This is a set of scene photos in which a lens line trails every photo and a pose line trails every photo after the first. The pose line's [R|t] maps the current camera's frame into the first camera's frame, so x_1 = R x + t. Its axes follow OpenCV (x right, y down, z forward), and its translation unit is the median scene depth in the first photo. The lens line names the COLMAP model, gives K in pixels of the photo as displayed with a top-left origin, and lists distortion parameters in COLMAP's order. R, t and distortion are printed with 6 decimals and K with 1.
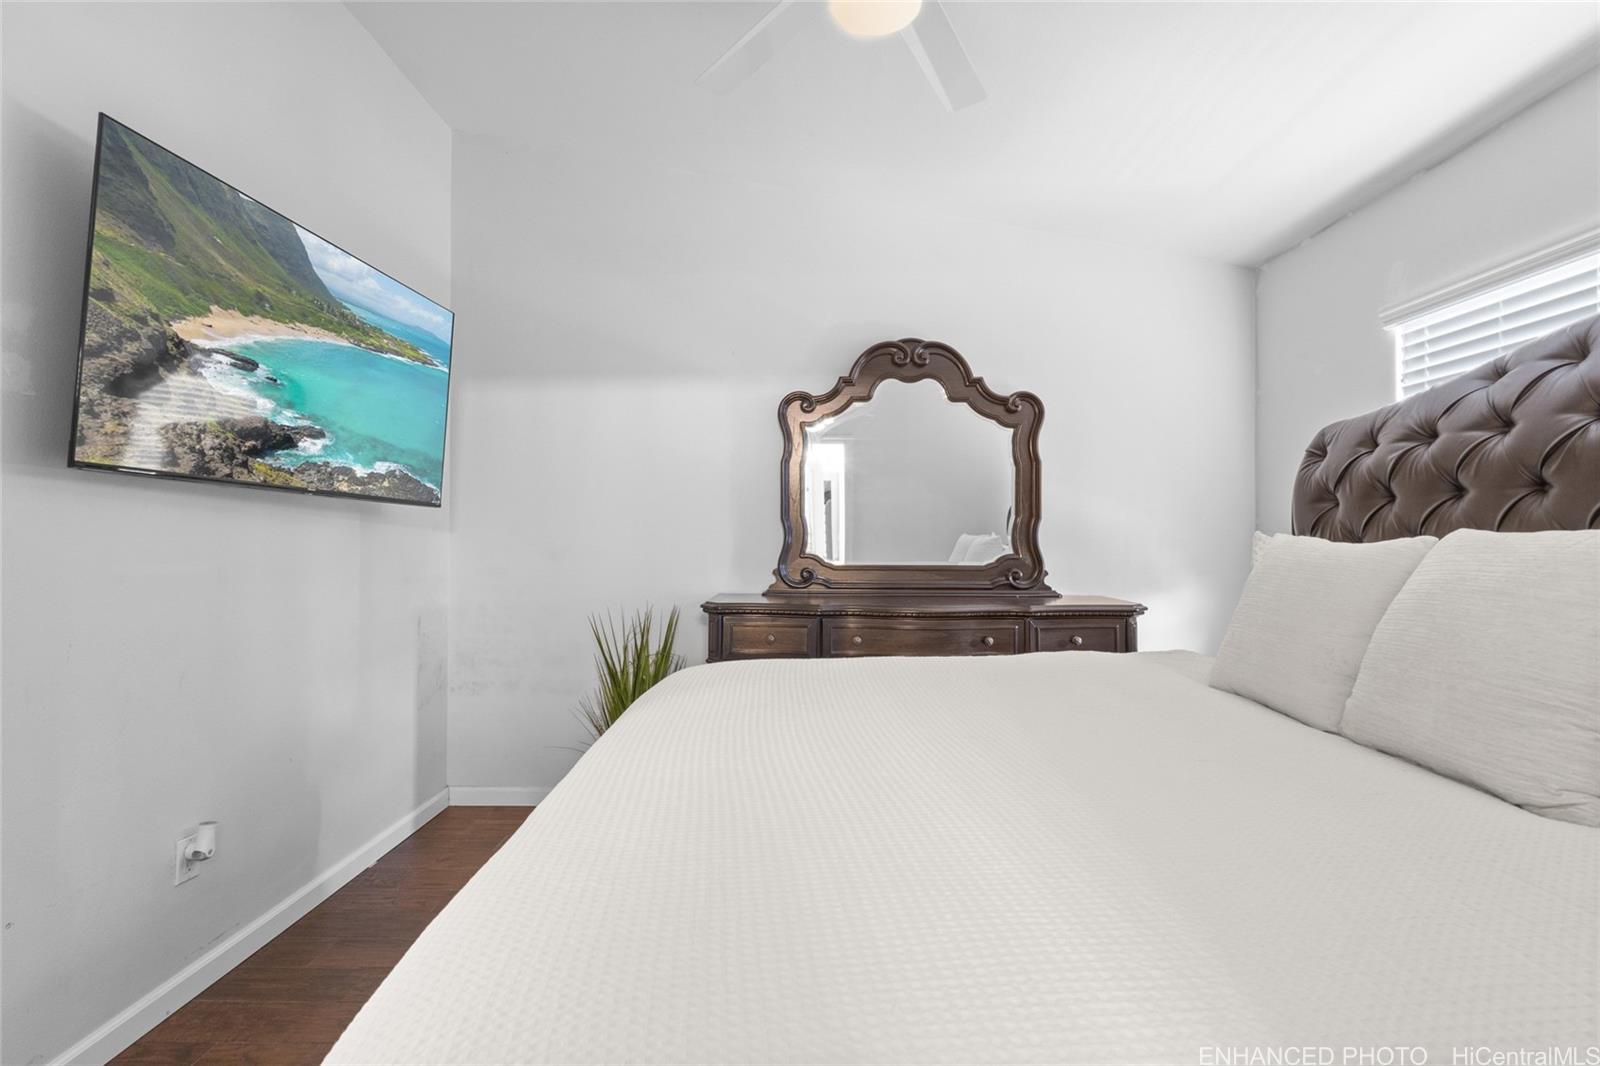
lens RADIAL K [[741.9, 0, 800.0], [0, 741.9, 533.0], [0, 0, 1]] dist [0.005353, 0.000684]
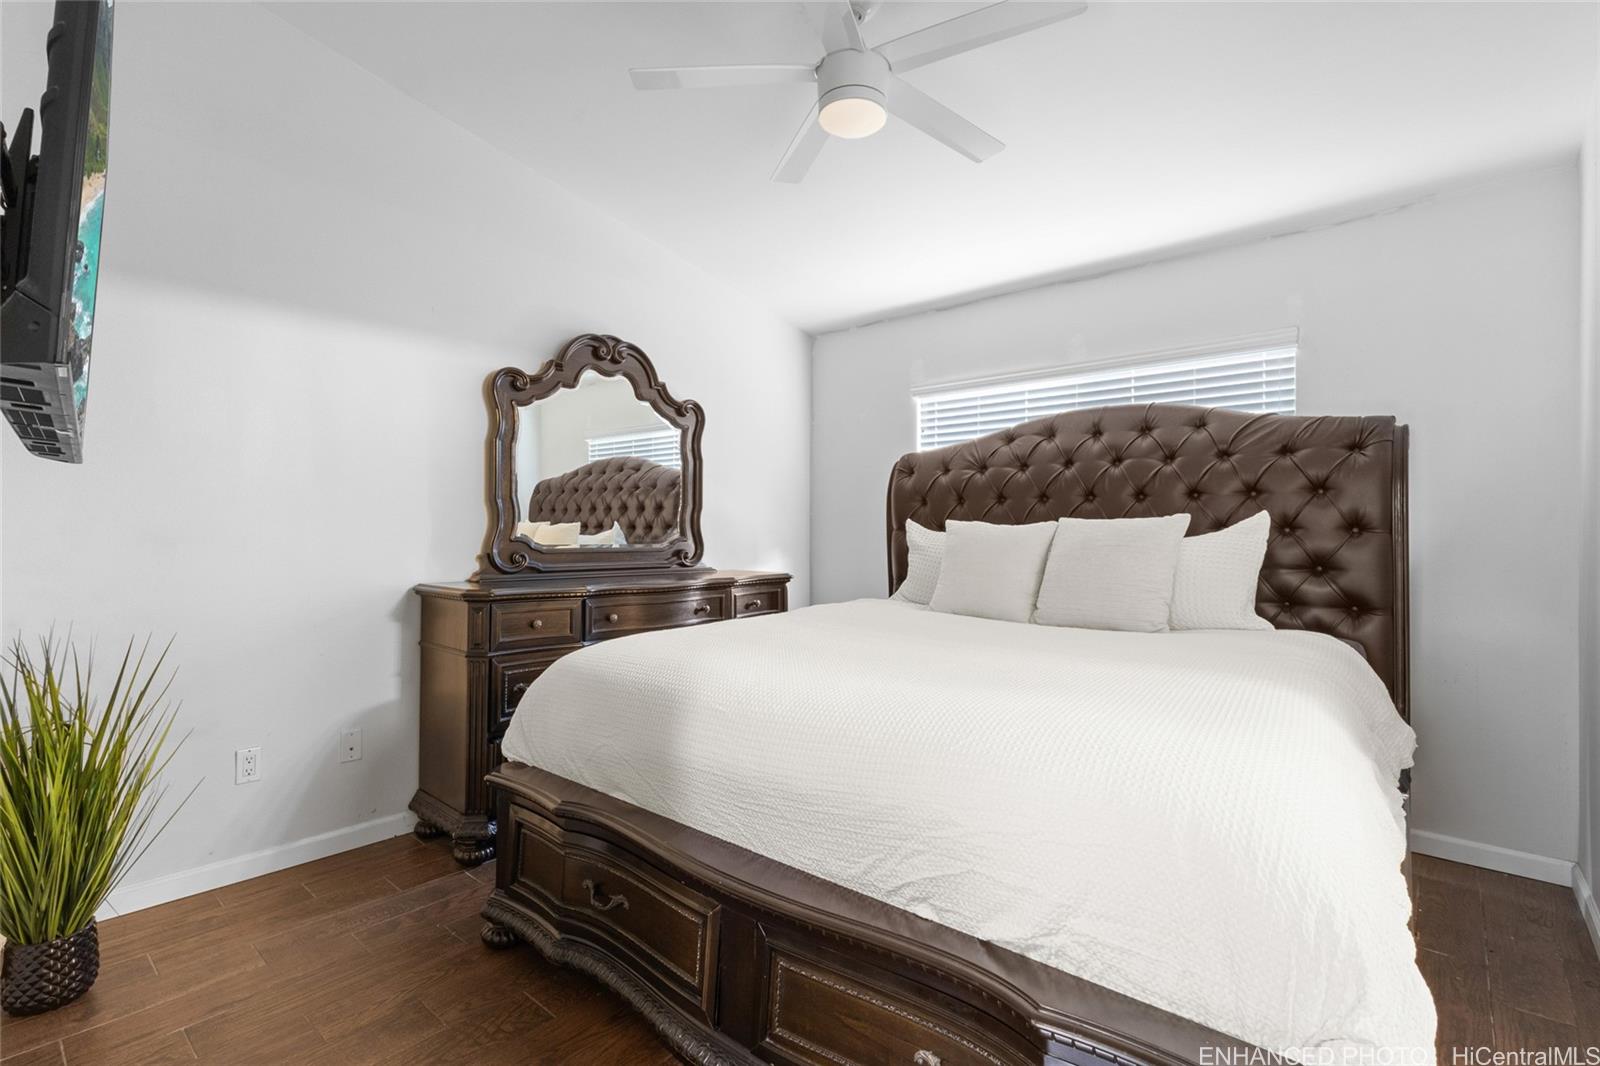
lens RADIAL K [[721.5, 0, 800.0], [0, 721.5, 533.0], [0, 0, 1]] dist [0.000114, 0.000099]
pose [[0.649555, 0.002576, 0.760311, -0.462865], [-0.011611, 0.999911, 0.006531, 0.012440], [-0.760226, -0.013070, 0.649527, 0.118016]]
